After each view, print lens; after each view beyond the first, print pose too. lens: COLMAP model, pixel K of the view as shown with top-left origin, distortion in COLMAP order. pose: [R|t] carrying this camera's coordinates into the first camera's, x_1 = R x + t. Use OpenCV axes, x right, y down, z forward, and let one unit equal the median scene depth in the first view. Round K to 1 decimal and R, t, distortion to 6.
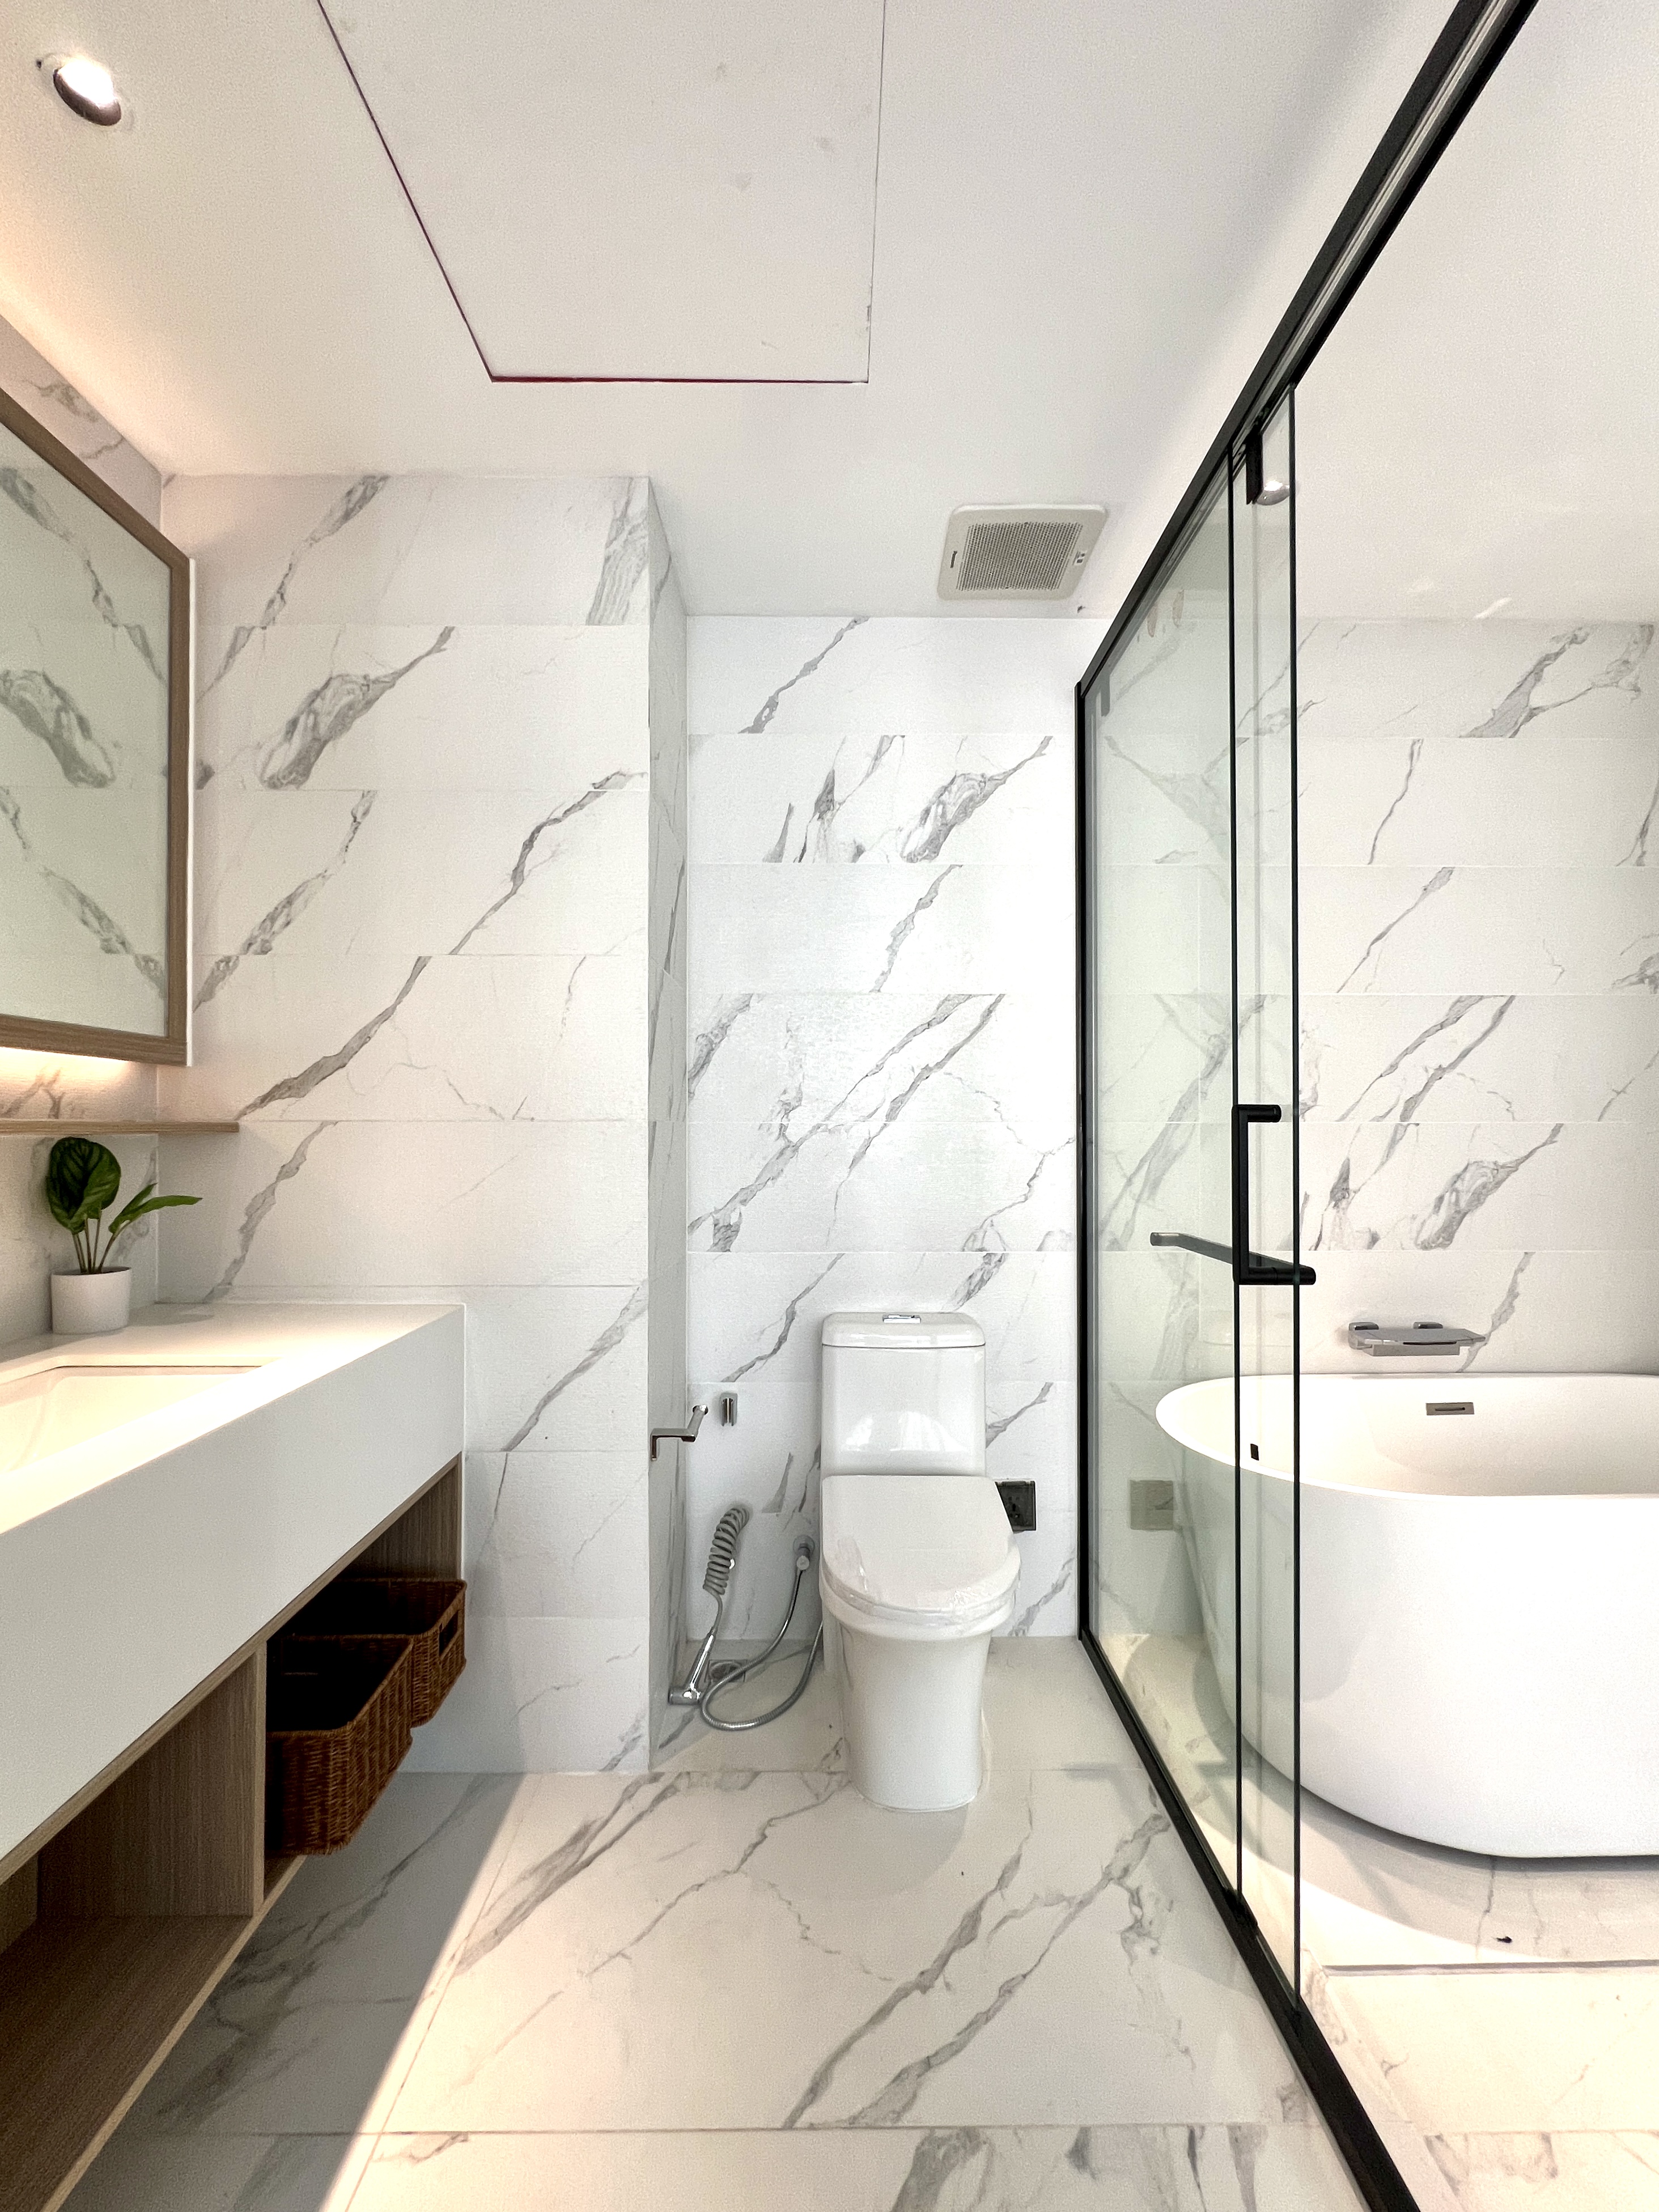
lens RADIAL K [[911.6, 0, 831.2], [0, 911.6, 1122.3], [0, 0, 1]] dist [0.001343, -0.000100]
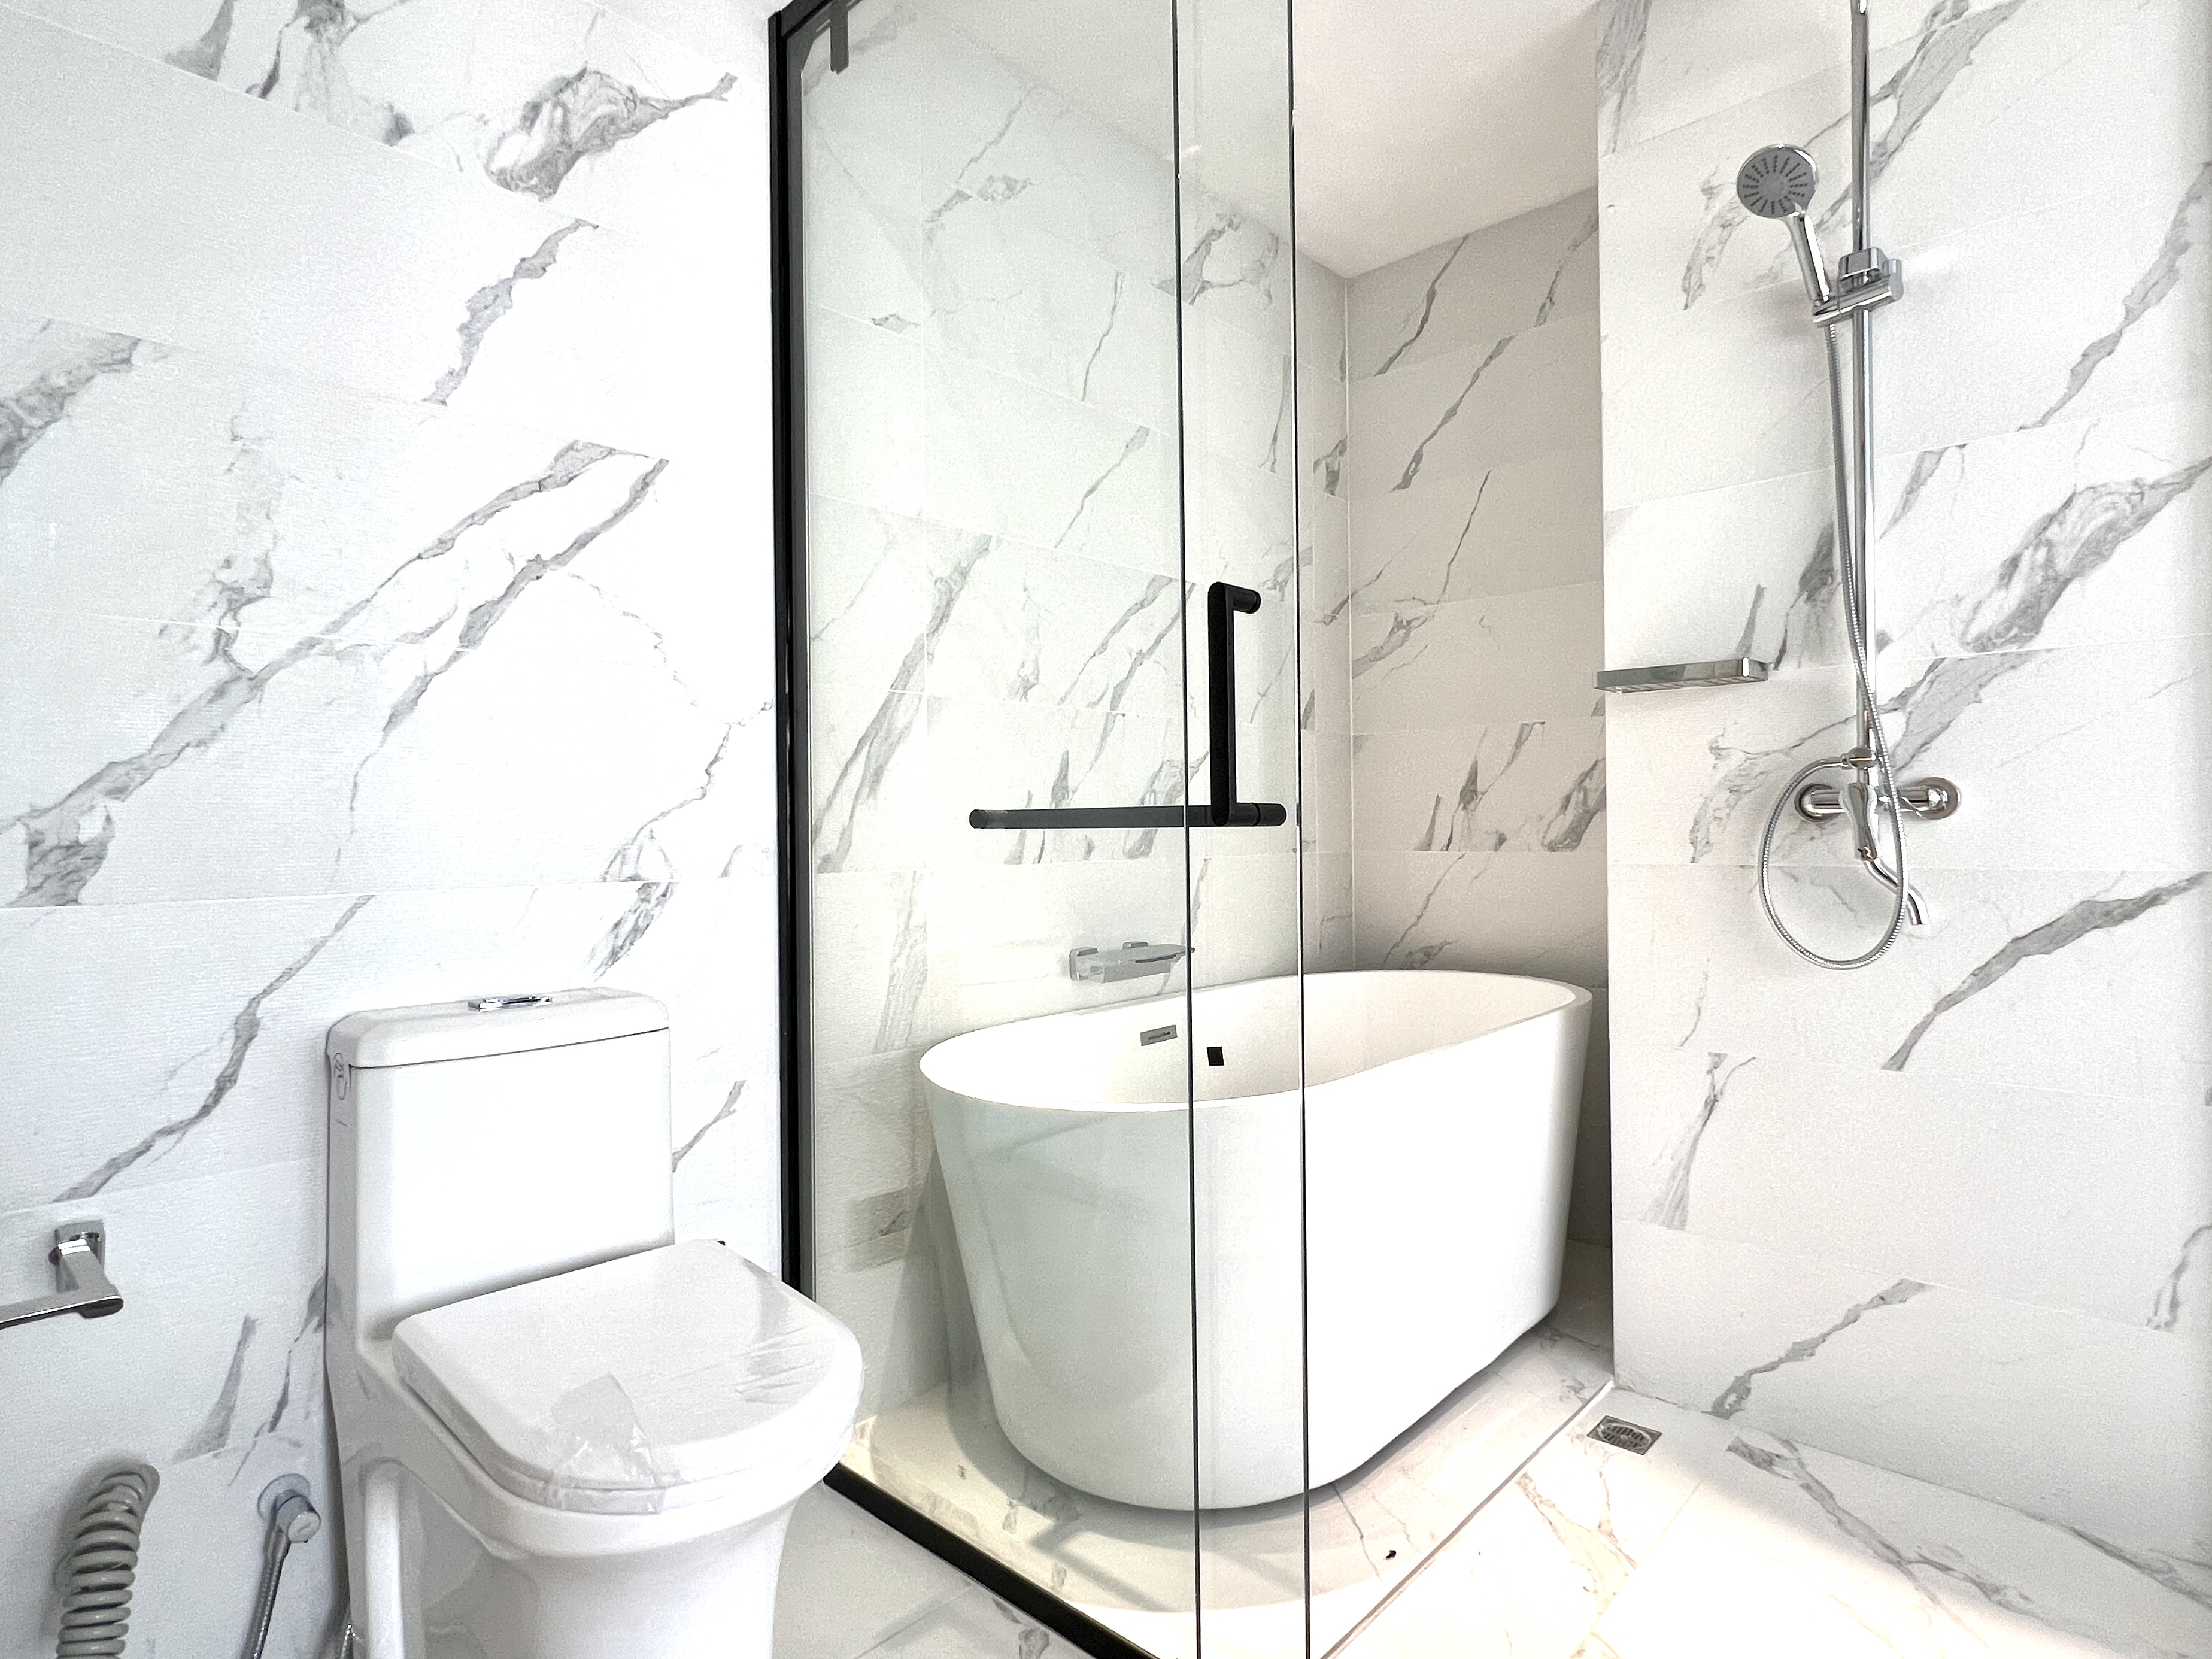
lens RADIAL K [[1170.0, 0, 1105.8], [0, 1170.0, 817.7], [0, 0, 1]] dist [-0.001362, 0.001460]
pose [[0.691922, -0.001762, 0.721970, -0.176810], [0.005760, 0.999979, -0.003080, 0.105072], [-0.721949, 0.006289, 0.691918, 0.246442]]
